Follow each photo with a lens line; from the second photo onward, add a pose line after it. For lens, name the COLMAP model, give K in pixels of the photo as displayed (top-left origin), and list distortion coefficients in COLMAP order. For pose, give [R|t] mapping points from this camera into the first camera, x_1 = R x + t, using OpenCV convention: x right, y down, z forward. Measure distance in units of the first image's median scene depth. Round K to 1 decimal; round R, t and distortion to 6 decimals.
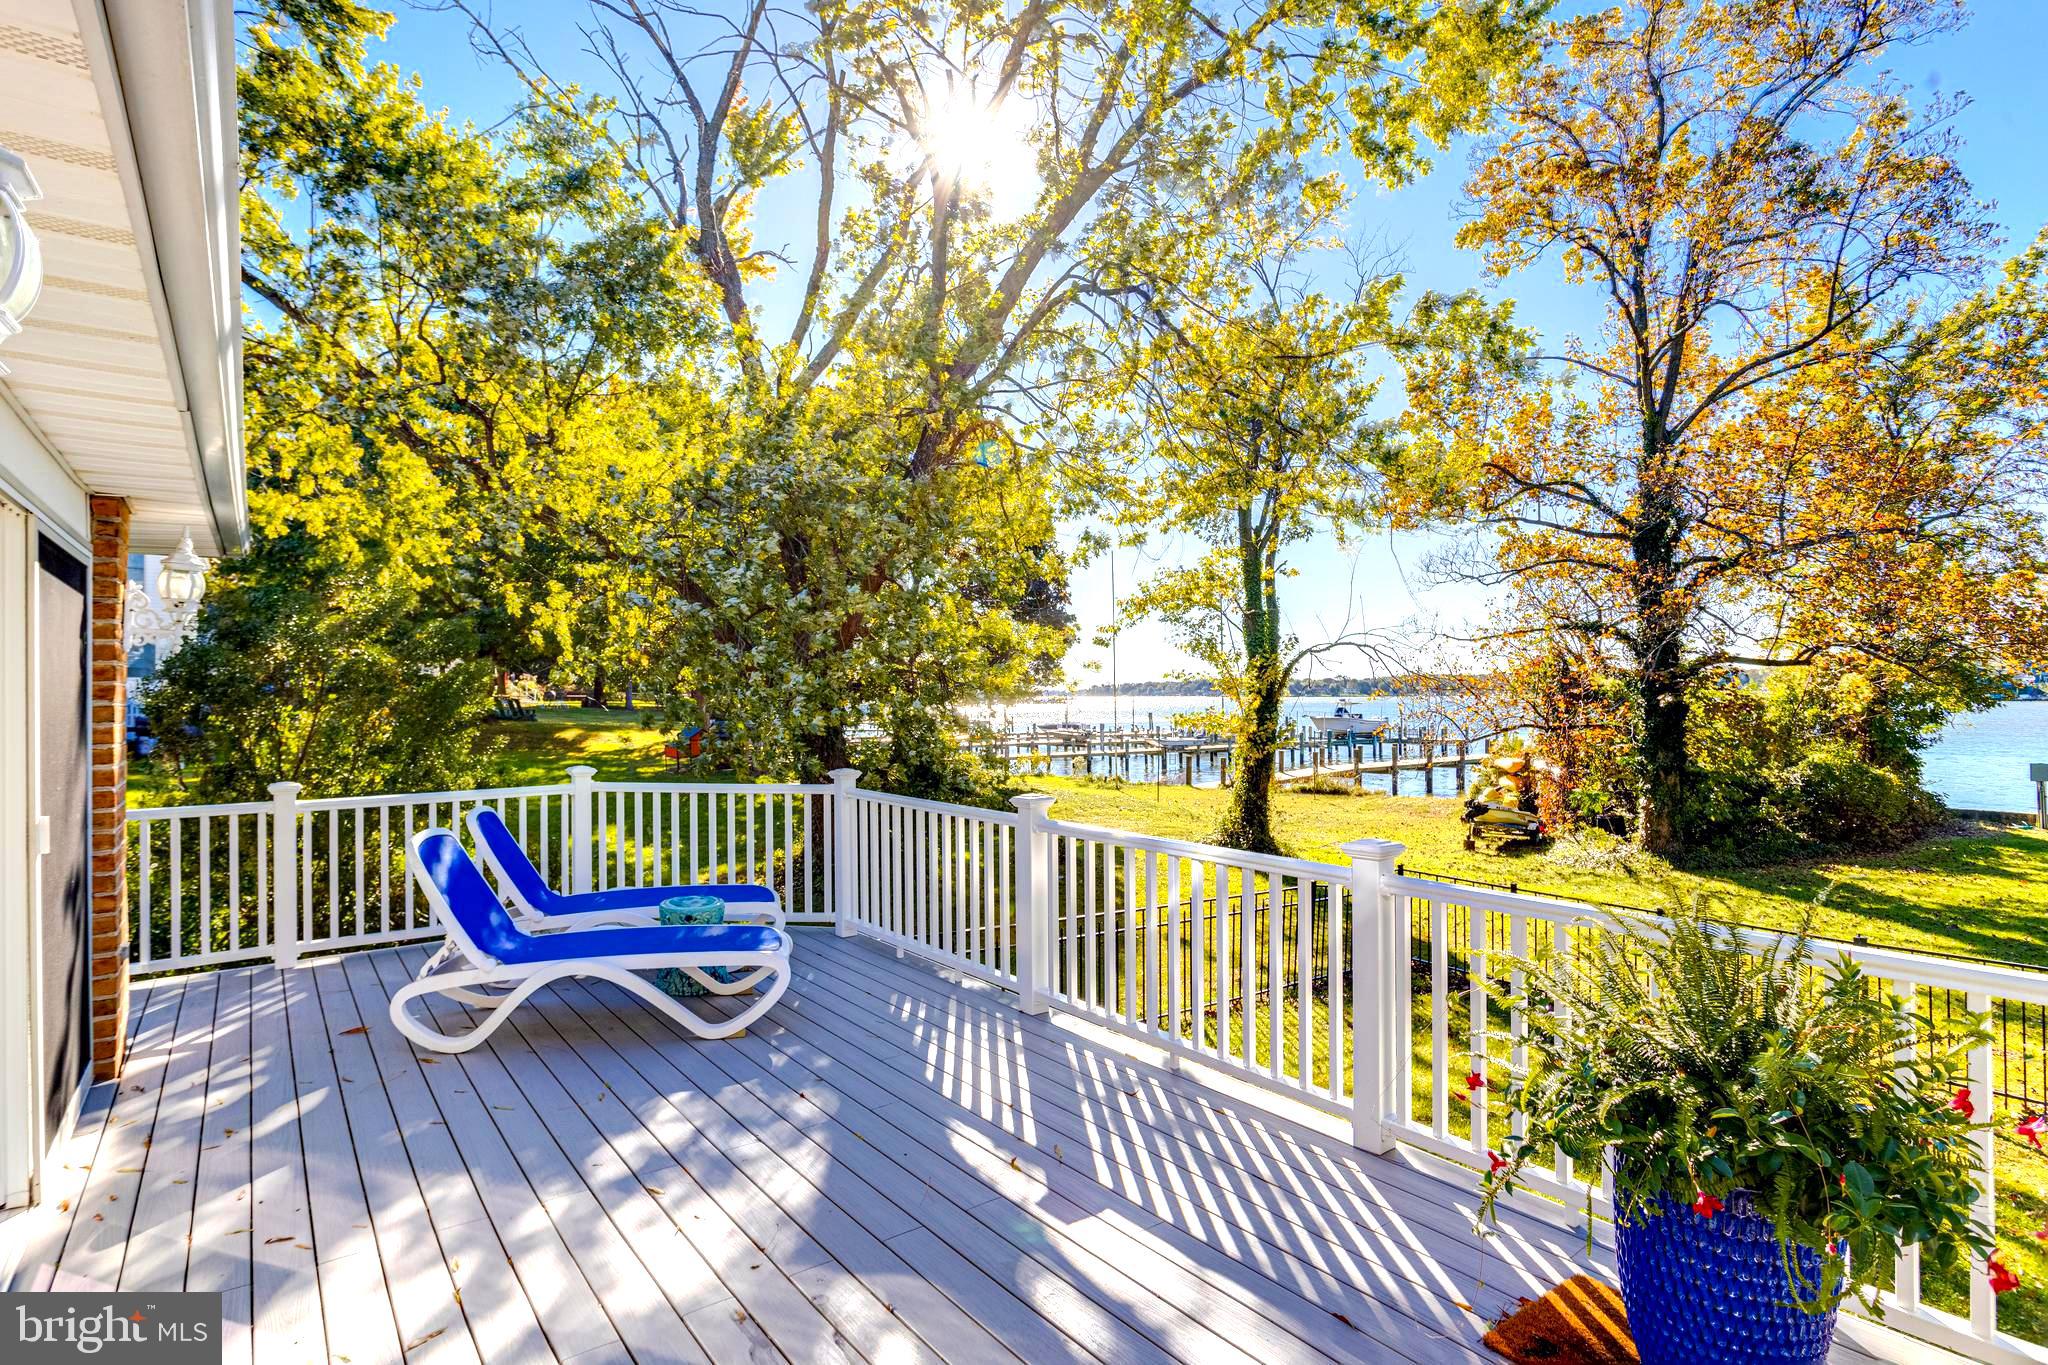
lens RADIAL K [[1028.0, 0, 1024.0], [0, 1028.0, 682.5], [0, 0, 1]] dist [0.001391, 0.000266]
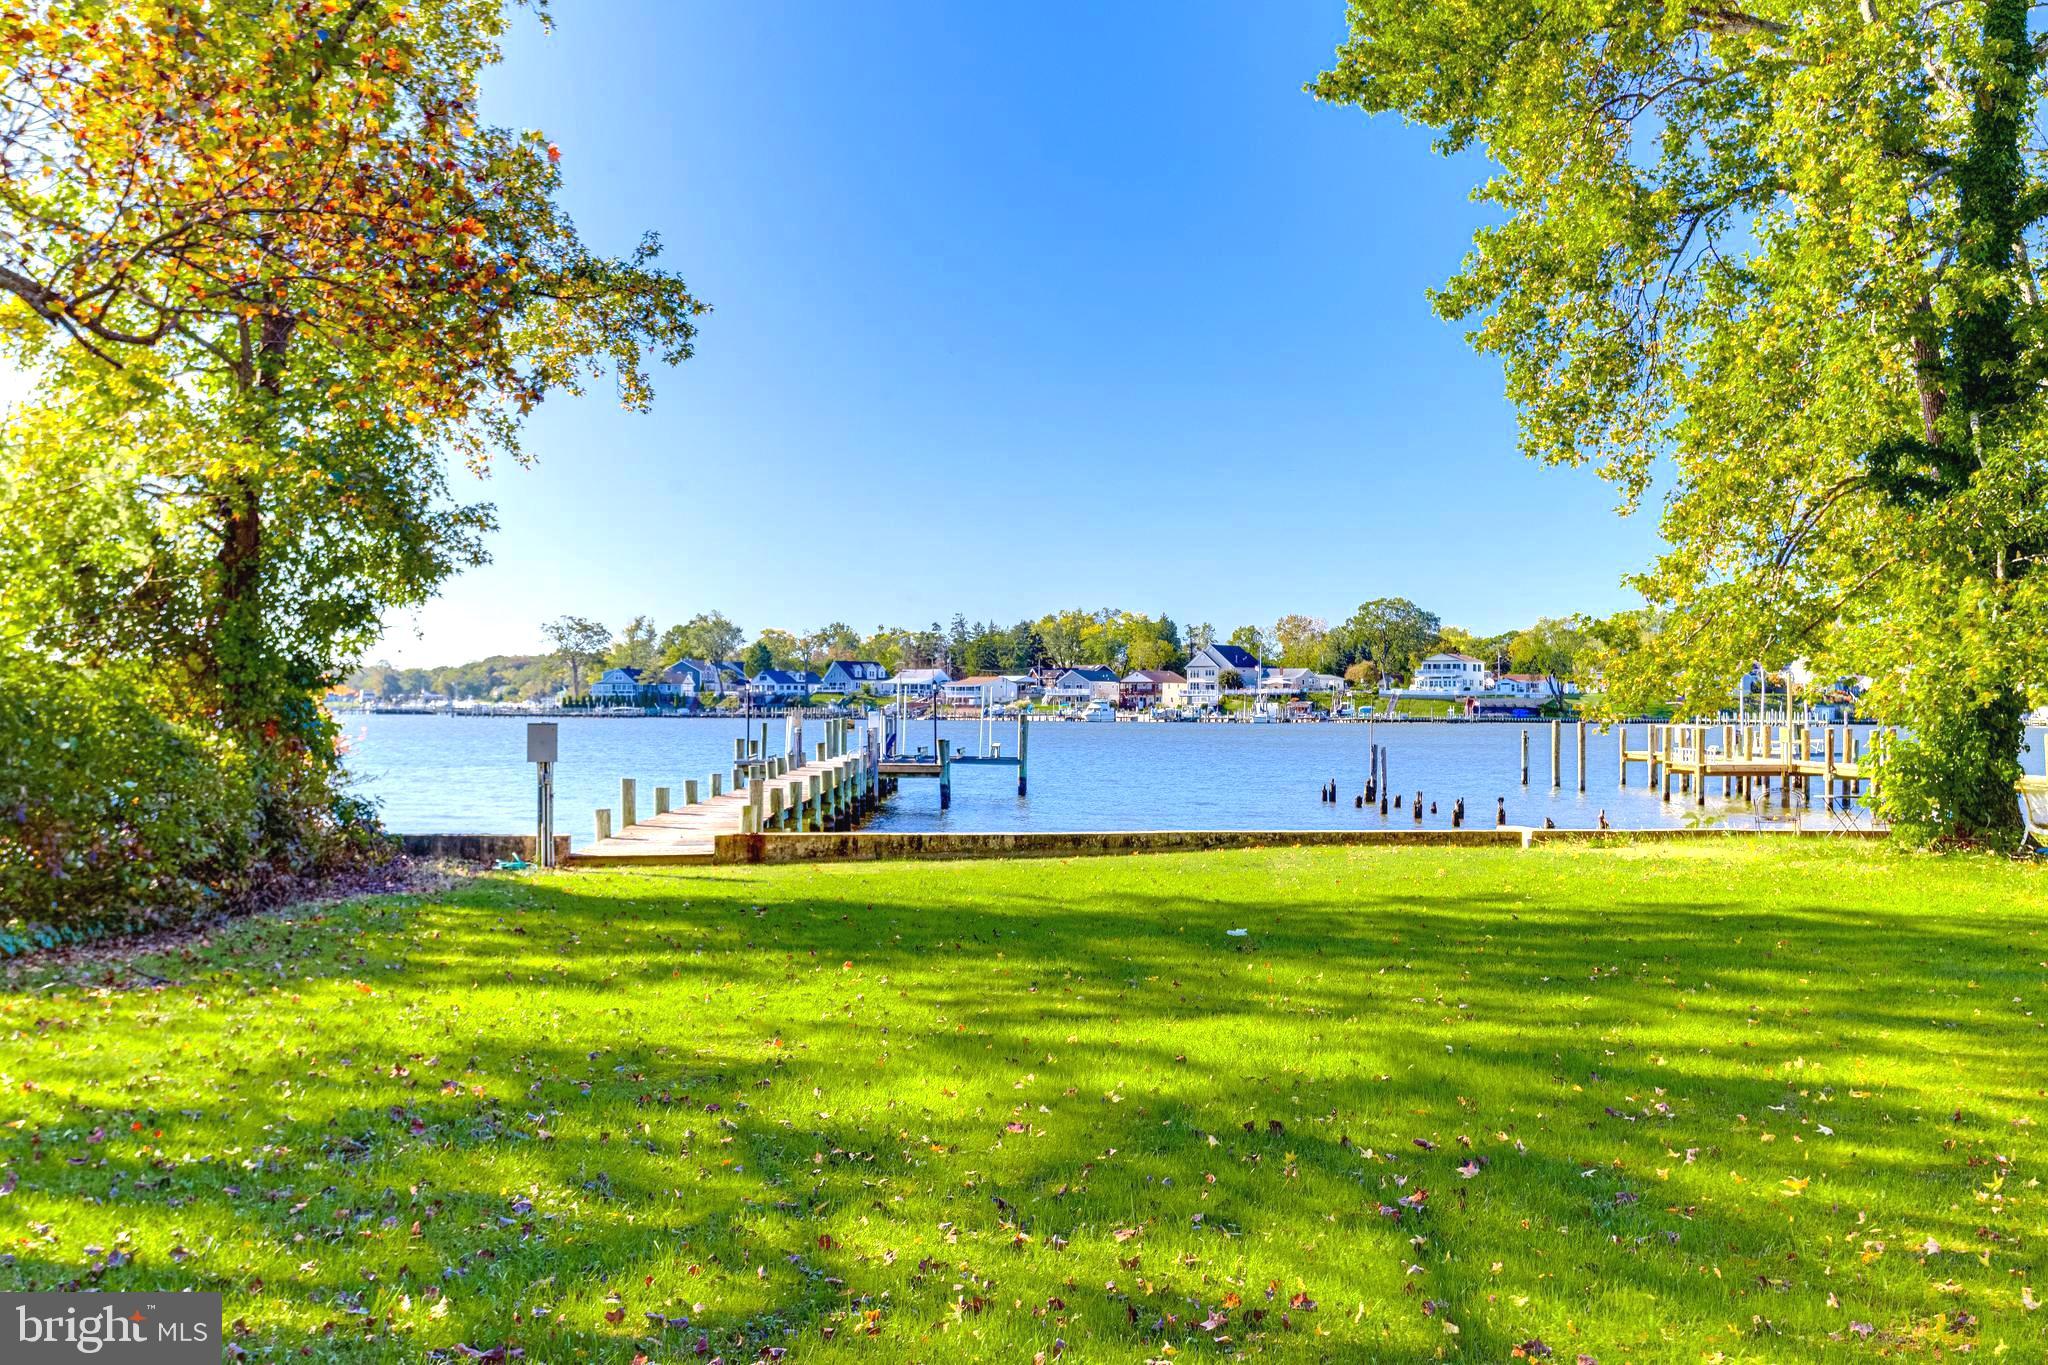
lens RADIAL K [[2074.6, 0, 1024.0], [0, 2074.6, 682.5], [0, 0, 1]] dist [0.018816, 0.009398]
pose [[0.595447, 0.021095, 0.803117, 0.492079], [-0.023550, 0.999684, -0.008797, 0.084107], [-0.803049, -0.013675, 0.595756, 0.368217]]
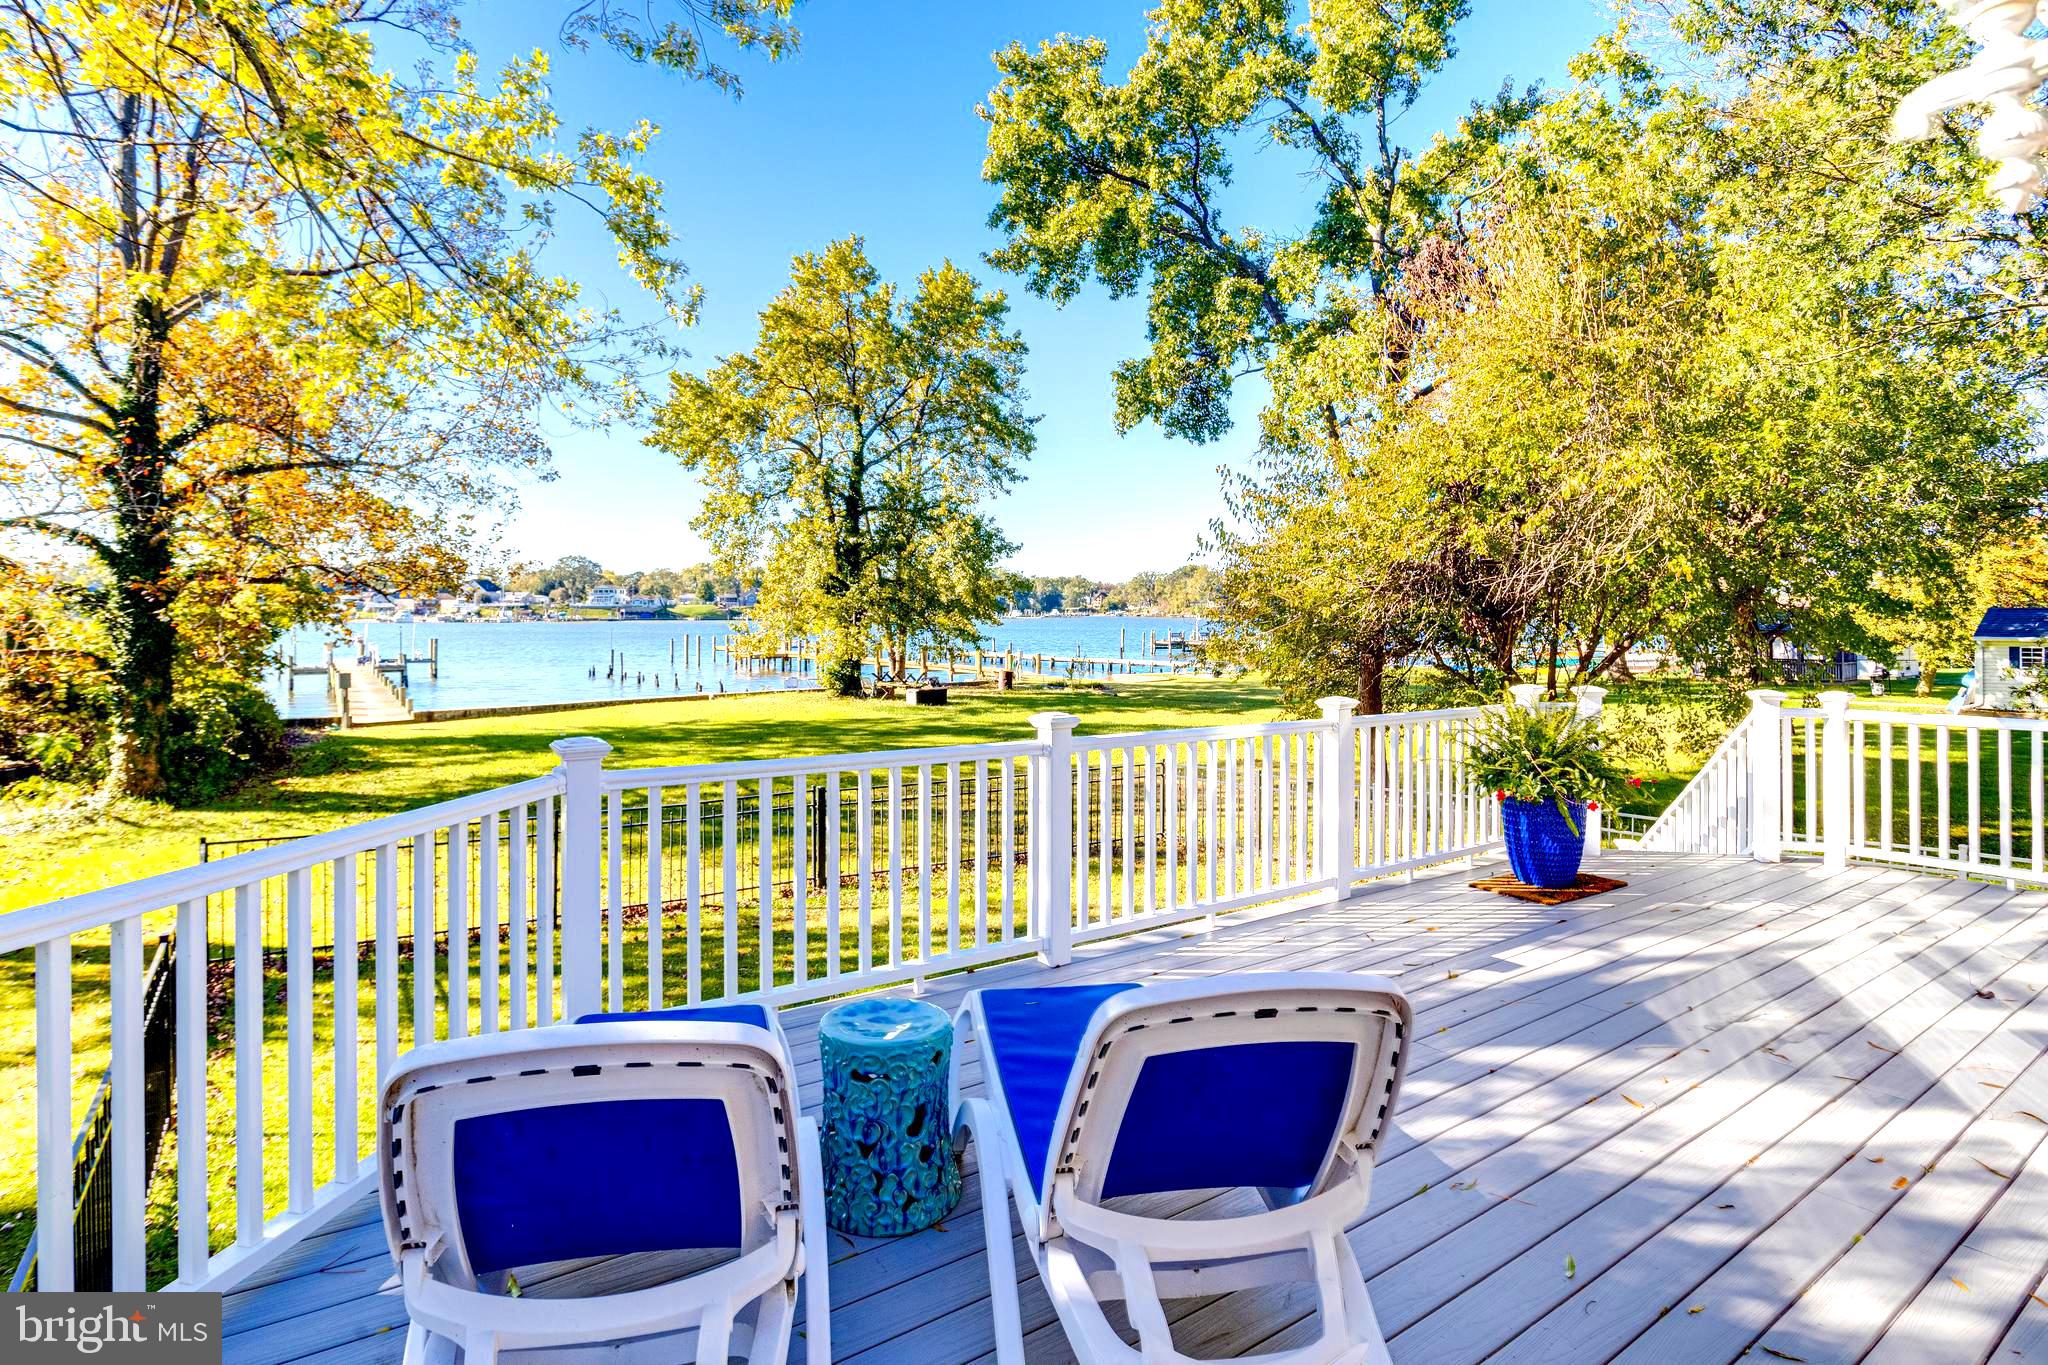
lens RADIAL K [[998.0, 0, 1012.9], [0, 998.0, 613.0], [0, 0, 1]] dist [-0.000789, -0.000114]
pose [[0.051246, 0.011665, 0.998618, -0.187357], [-0.020924, 0.999725, -0.010604, 0.004397], [-0.998467, -0.020352, 0.051476, 0.215484]]
